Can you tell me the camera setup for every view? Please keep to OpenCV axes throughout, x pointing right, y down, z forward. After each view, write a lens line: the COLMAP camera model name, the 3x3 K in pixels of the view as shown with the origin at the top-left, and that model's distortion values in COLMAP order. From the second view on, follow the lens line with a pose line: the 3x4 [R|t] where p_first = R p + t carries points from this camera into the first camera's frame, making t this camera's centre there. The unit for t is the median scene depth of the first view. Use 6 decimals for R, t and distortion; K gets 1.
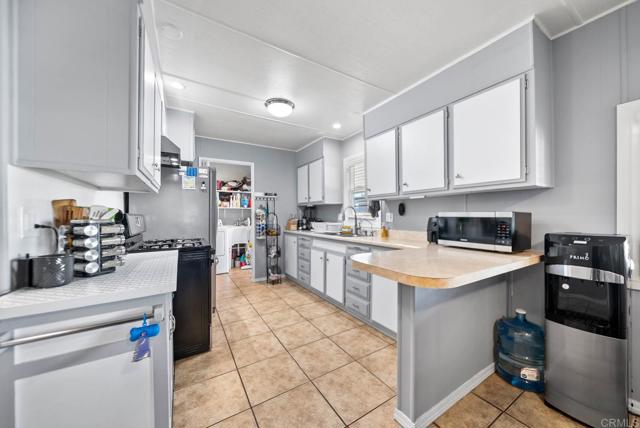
lens RADIAL K [[224.1, 0, 322.1], [0, 224.1, 214.6], [0, 0, 1]] dist [-0.001528, -0.000082]
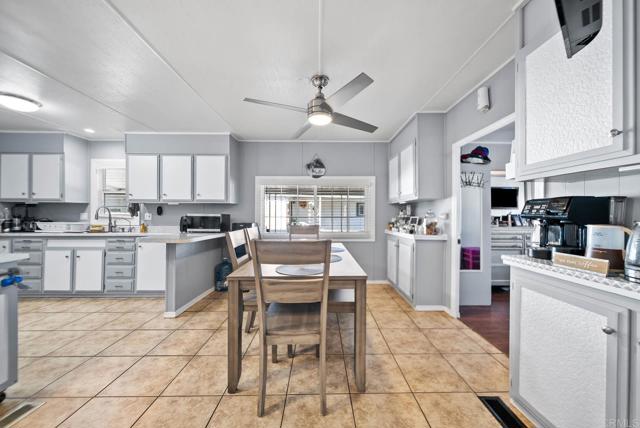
lens RADIAL K [[224.1, 0, 322.1], [0, 224.1, 214.6], [0, 0, 1]] dist [-0.001528, -0.000082]
pose [[0.519726, 0.010312, 0.854271, -0.301372], [-0.010887, 0.999926, -0.005446, -0.003243], [-0.854264, -0.006470, 0.519800, -0.569386]]
